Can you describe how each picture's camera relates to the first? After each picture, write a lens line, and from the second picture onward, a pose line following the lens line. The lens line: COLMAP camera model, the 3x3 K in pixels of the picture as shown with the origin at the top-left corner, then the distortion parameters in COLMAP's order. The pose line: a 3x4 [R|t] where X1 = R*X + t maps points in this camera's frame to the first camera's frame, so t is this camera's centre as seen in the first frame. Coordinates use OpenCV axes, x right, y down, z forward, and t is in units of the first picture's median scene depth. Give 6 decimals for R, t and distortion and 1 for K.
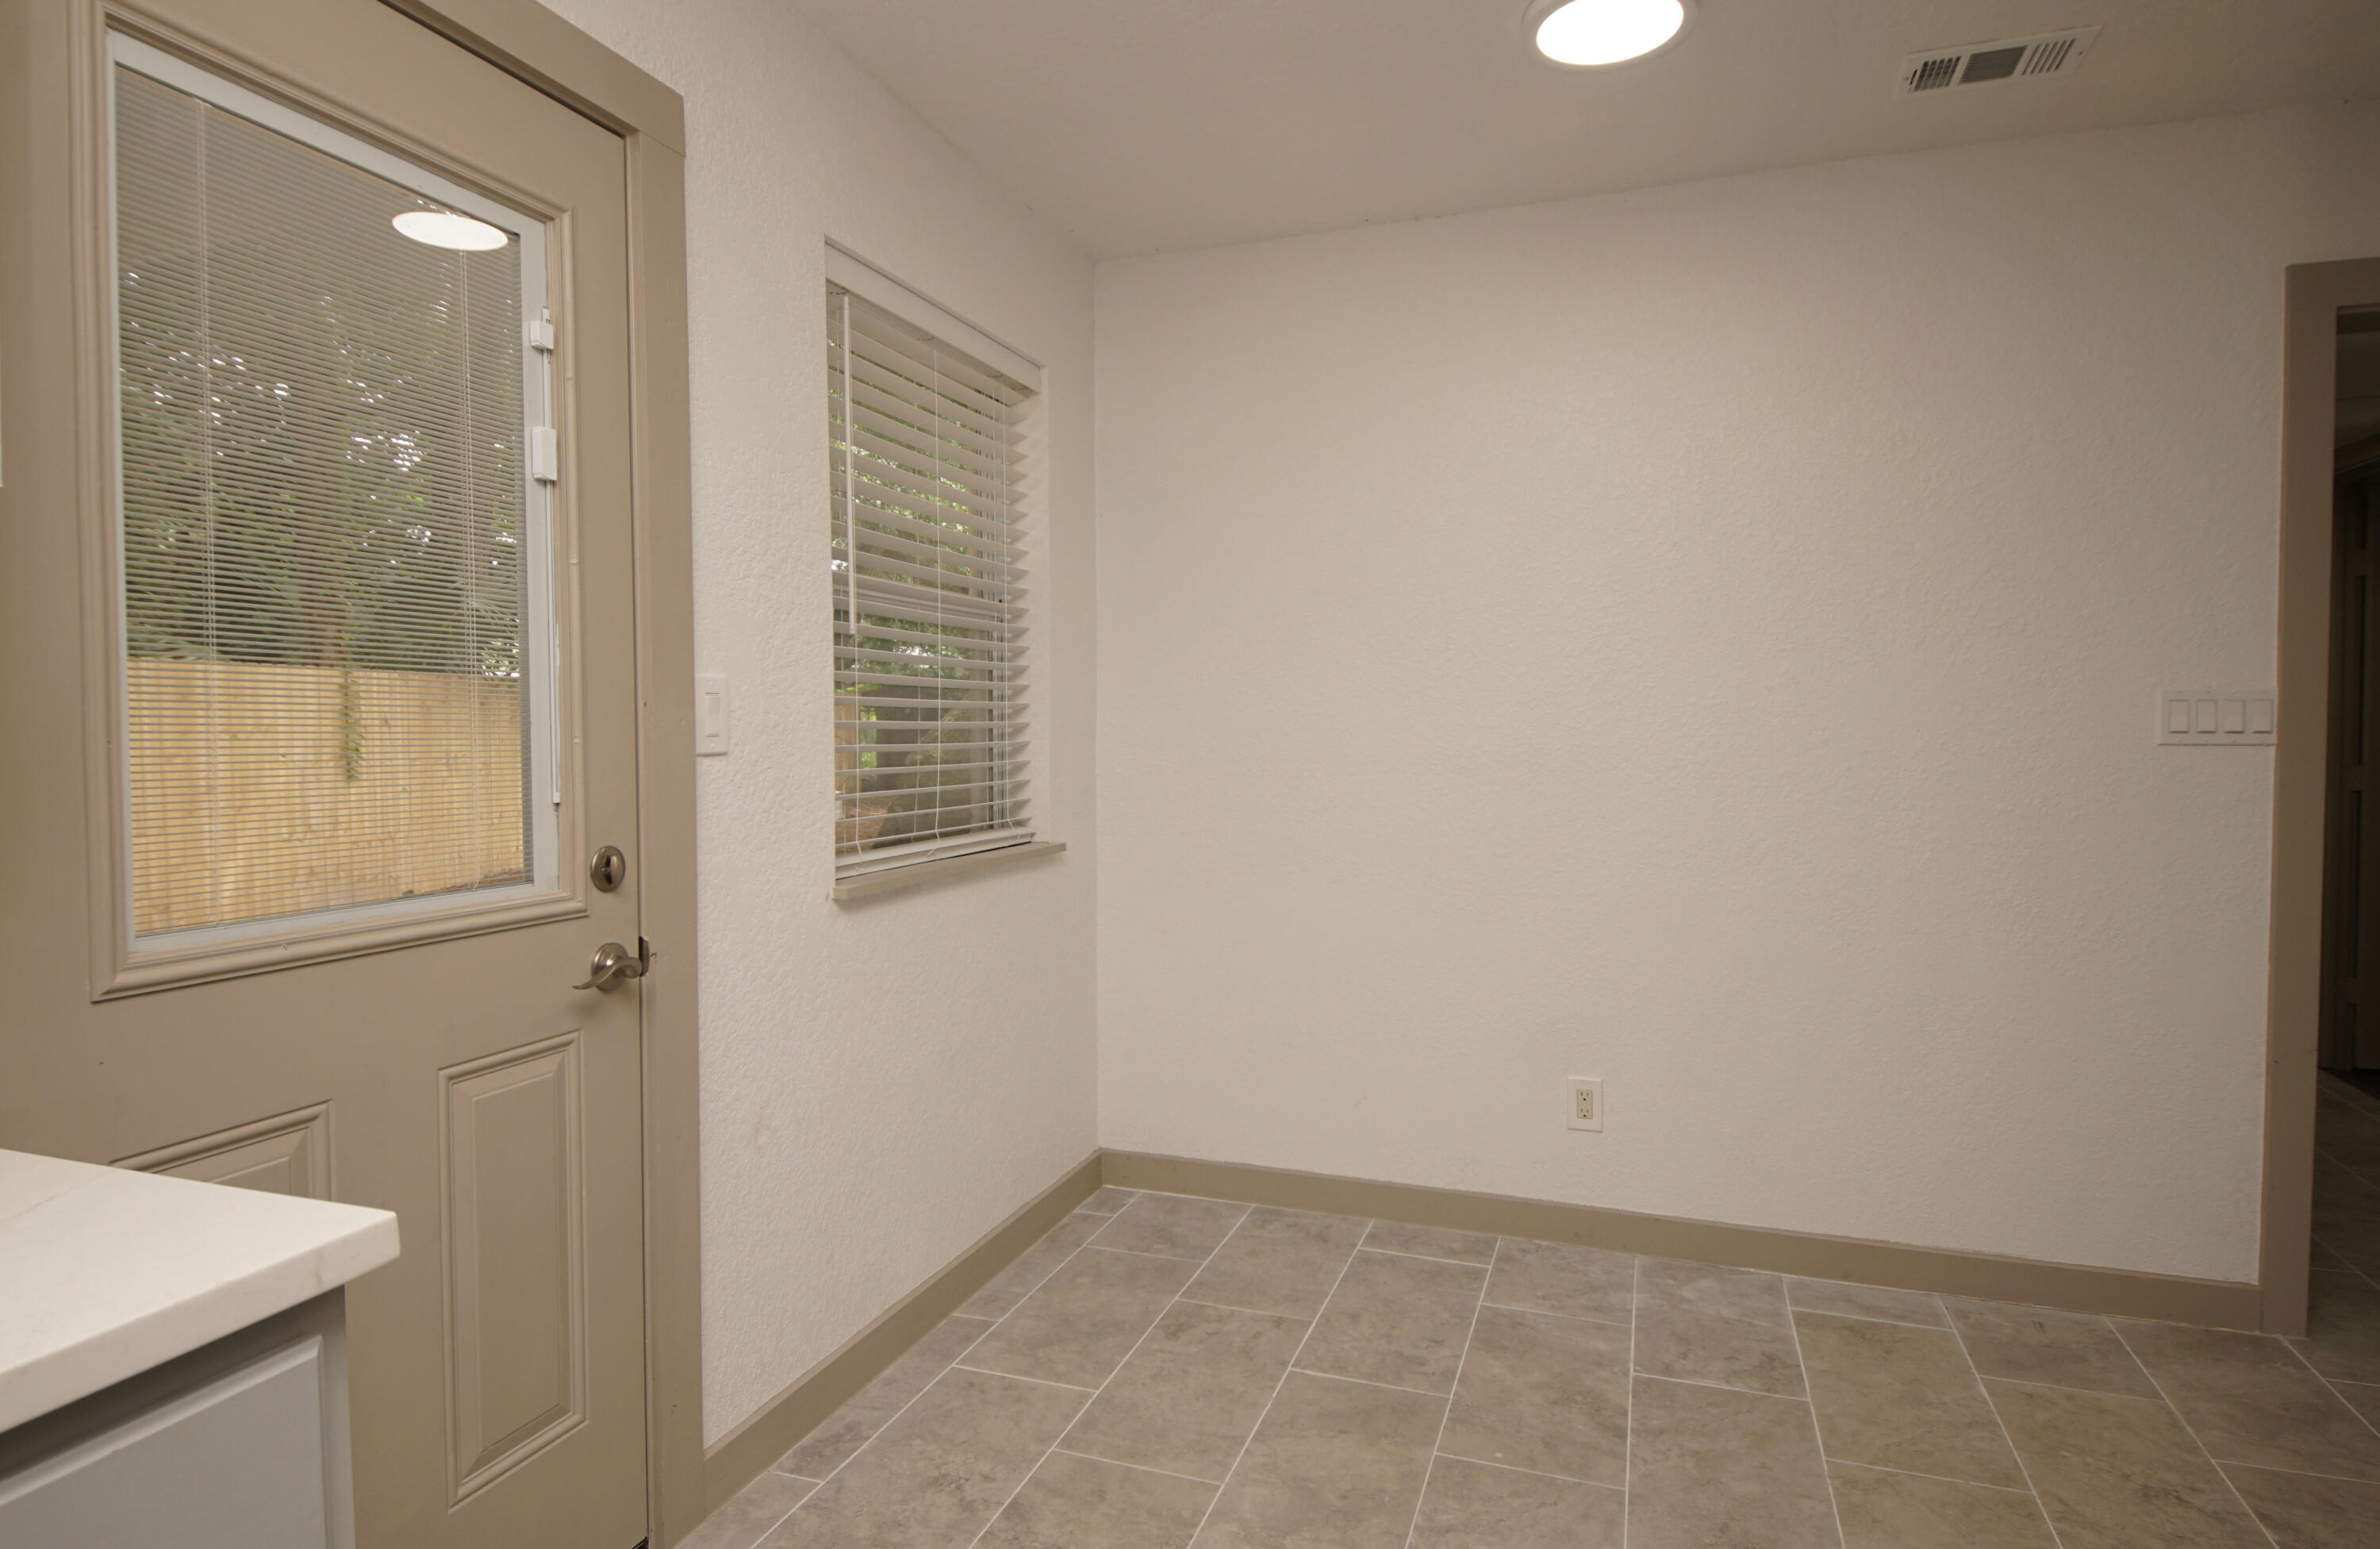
lens RADIAL K [[1306.5, 0, 1178.5], [0, 1306.5, 763.3], [0, 0, 1]] dist [0.041727, -0.041772]
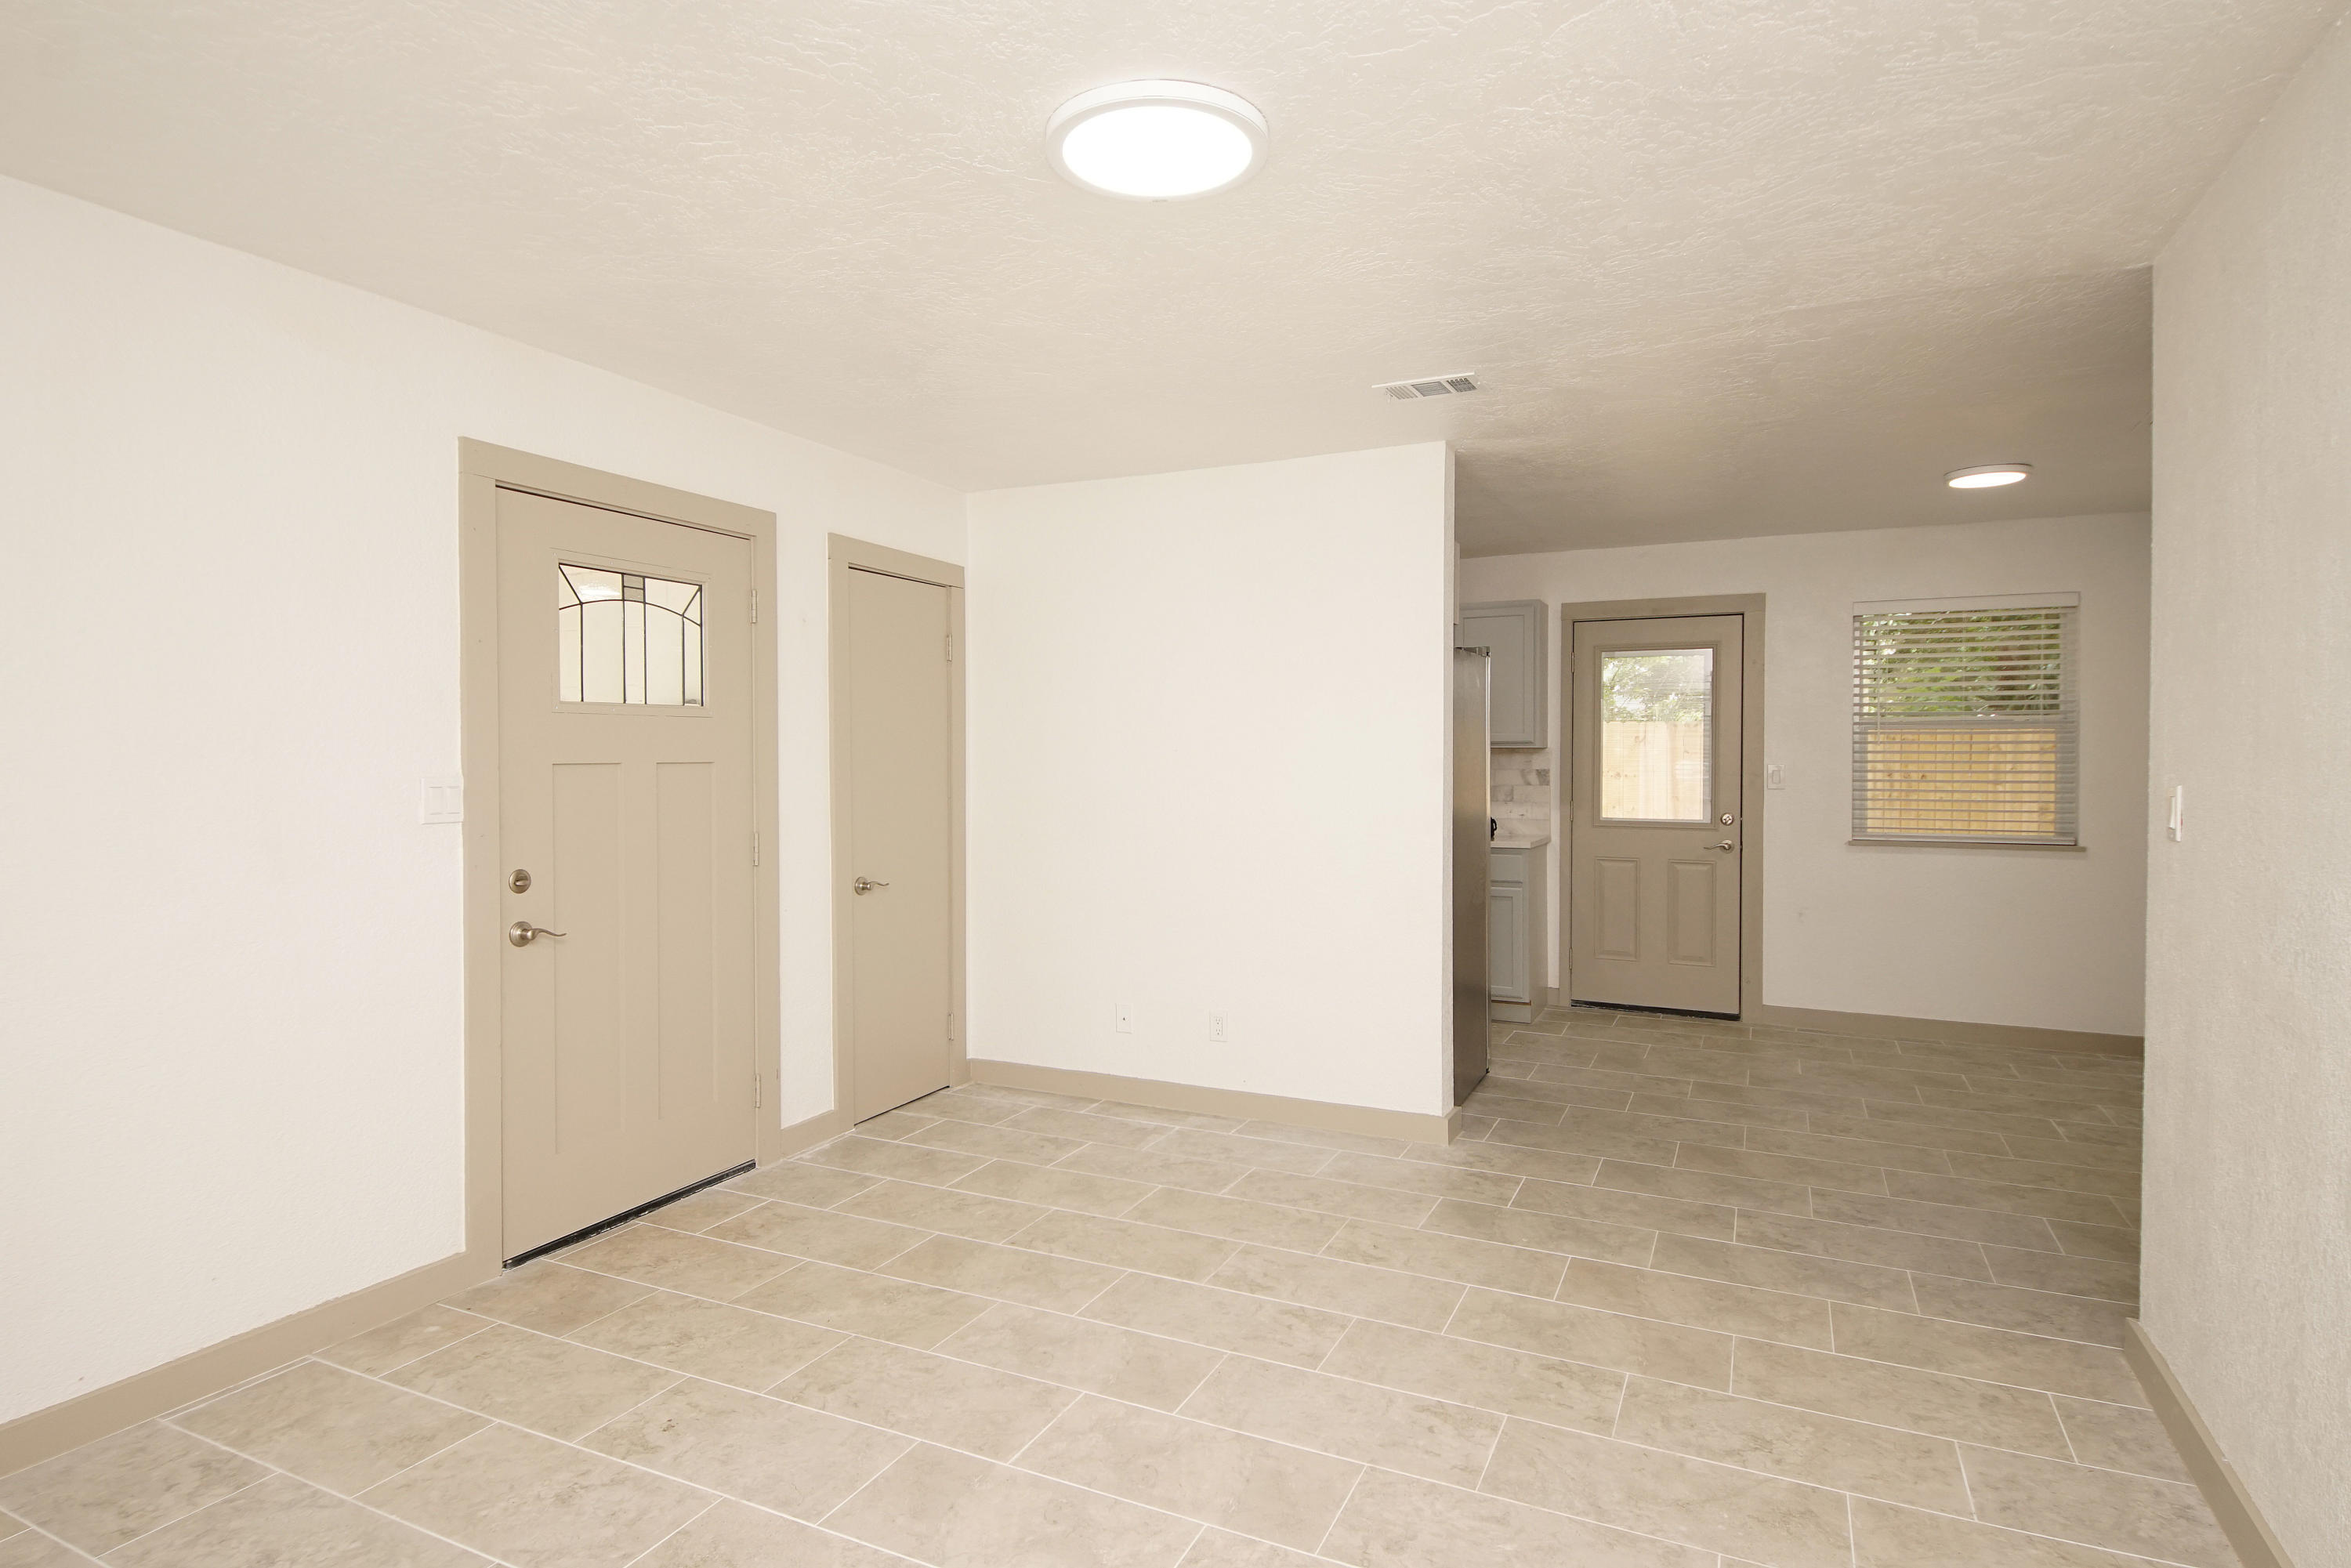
lens RADIAL K [[1258.9, 0, 1154.2], [0, 1258.9, 770.4], [0, 0, 1]] dist [0.040277, -0.038452]
pose [[-0.106283, 0.016477, -0.994199, 2.237461], [-0.029315, 0.999376, 0.019696, -0.054101], [0.993904, 0.031238, -0.105734, -0.141120]]
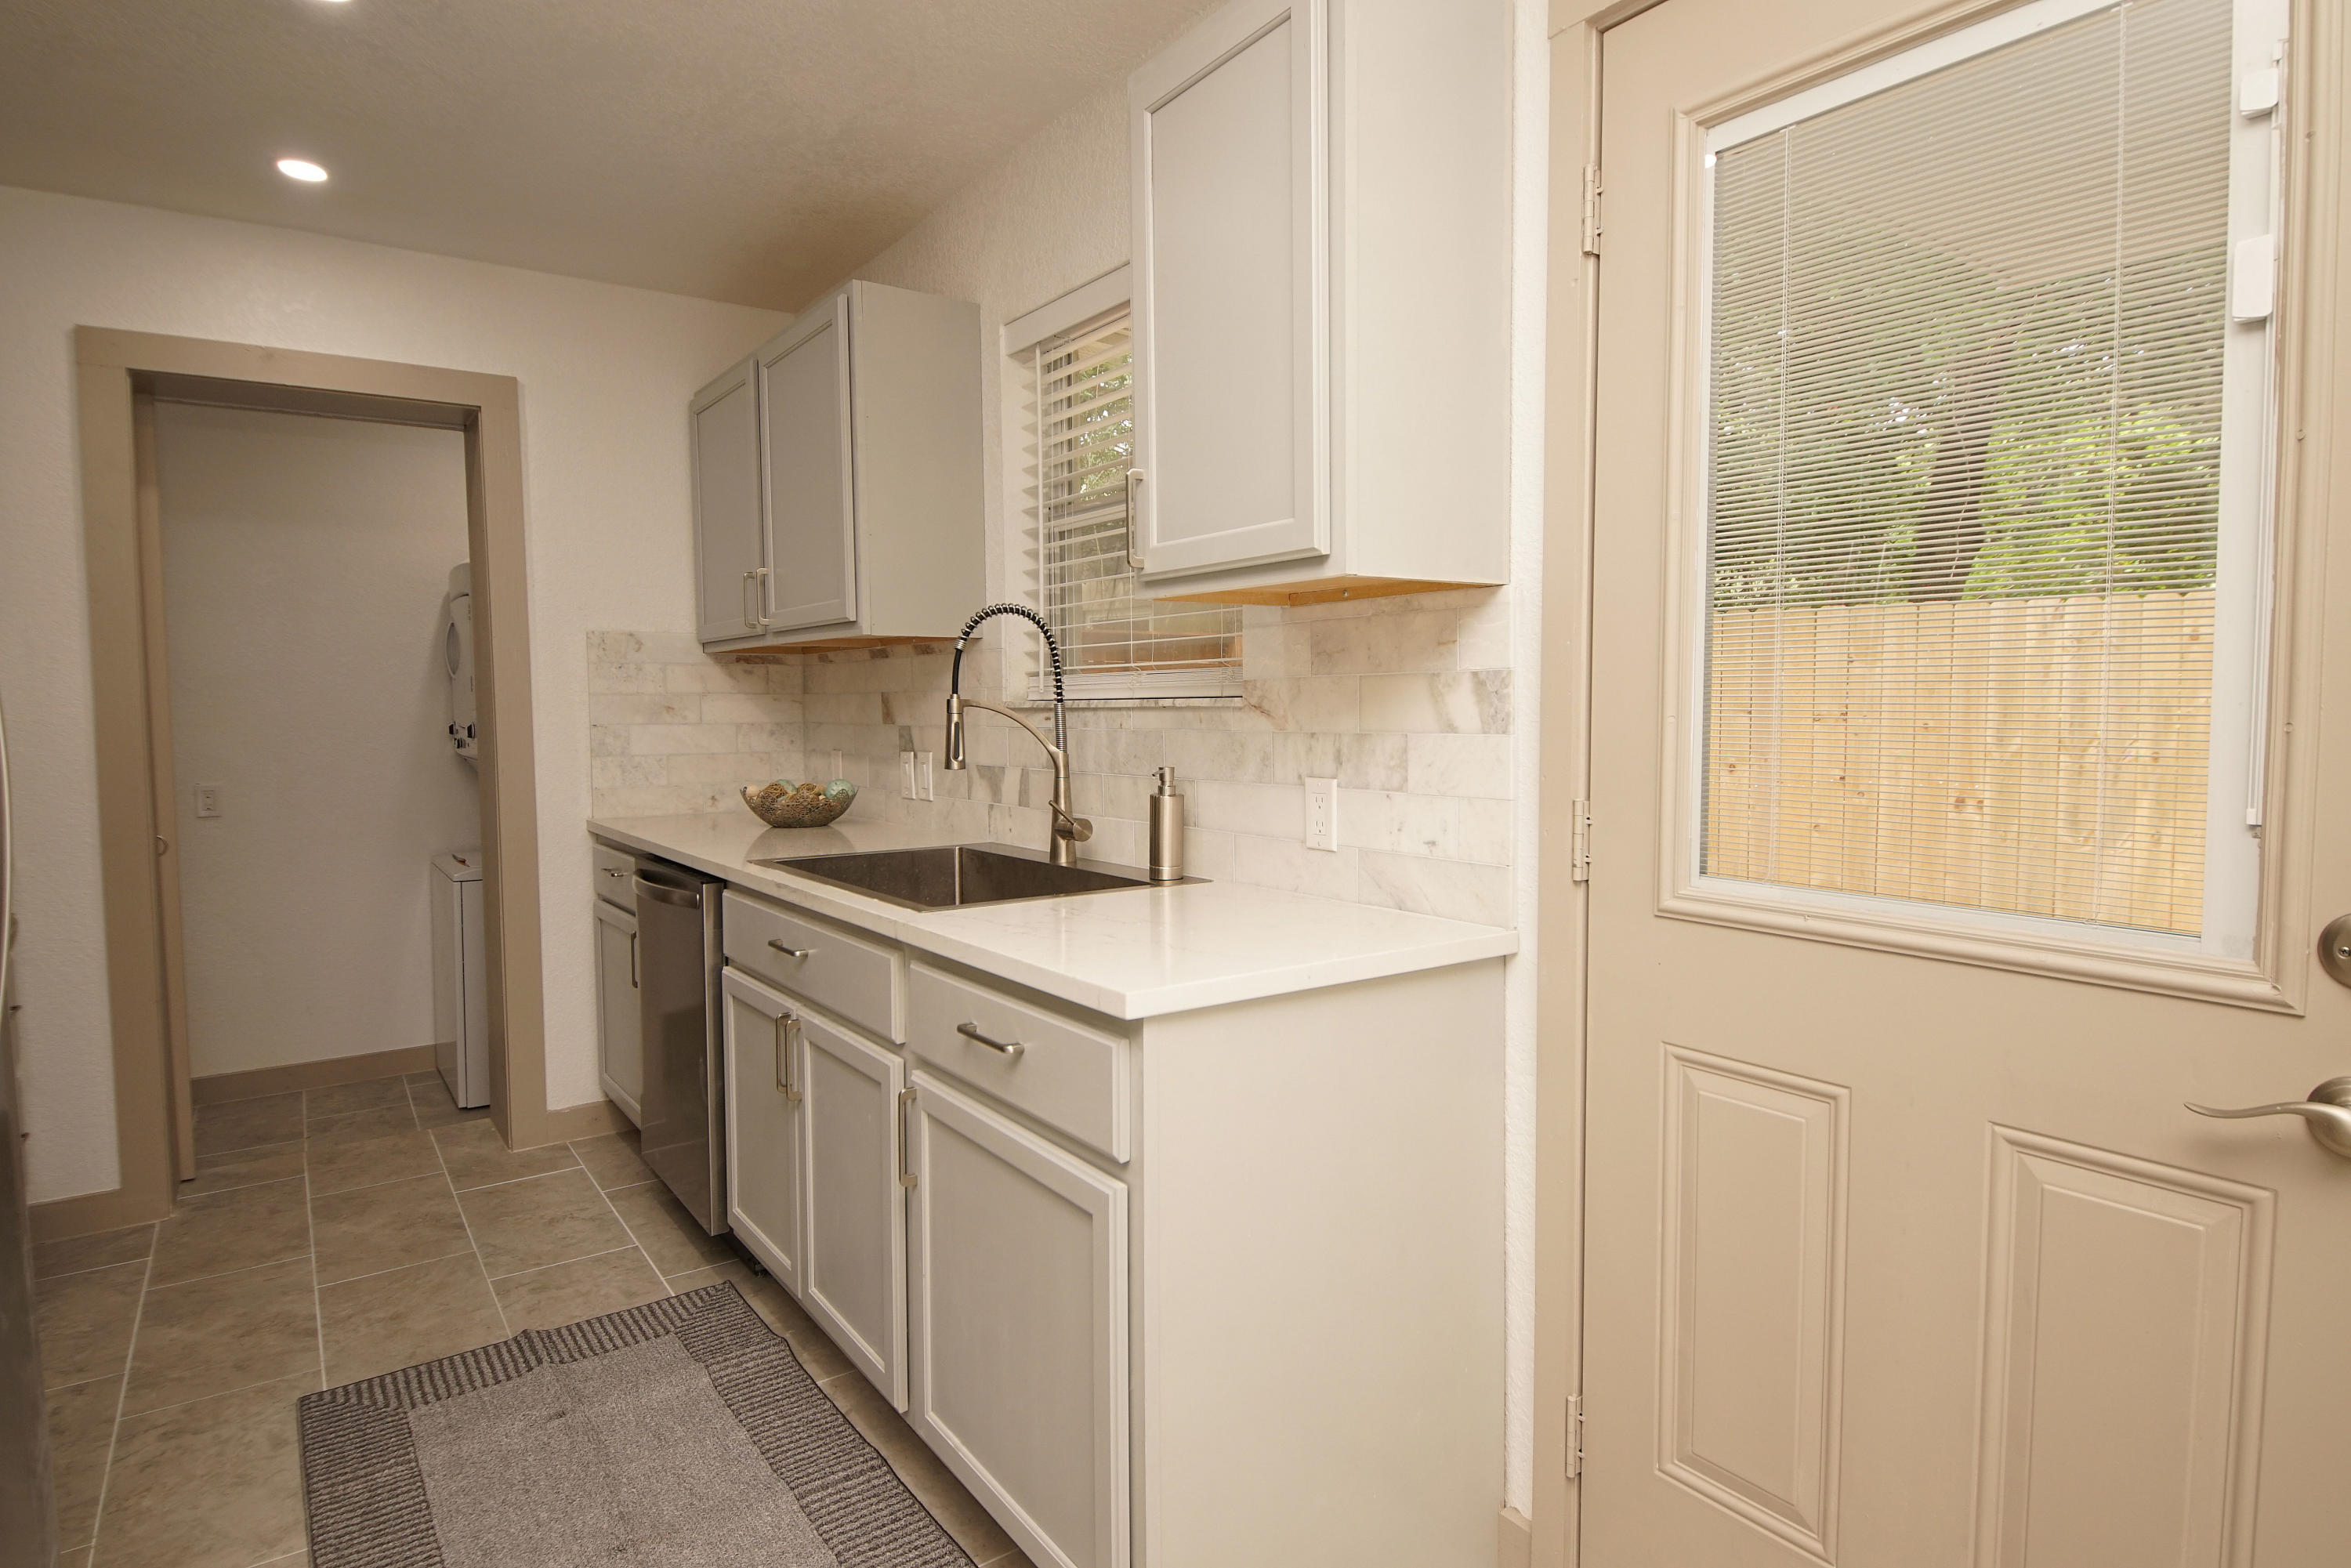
lens RADIAL K [[1258.9, 0, 1154.2], [0, 1258.9, 770.4], [0, 0, 1]] dist [0.040277, -0.038452]
pose [[-0.577416, 0.056039, -0.814525, 0.224800], [-0.012176, 0.996940, 0.077220, -0.025308], [0.816360, 0.054506, -0.574966, 0.614481]]
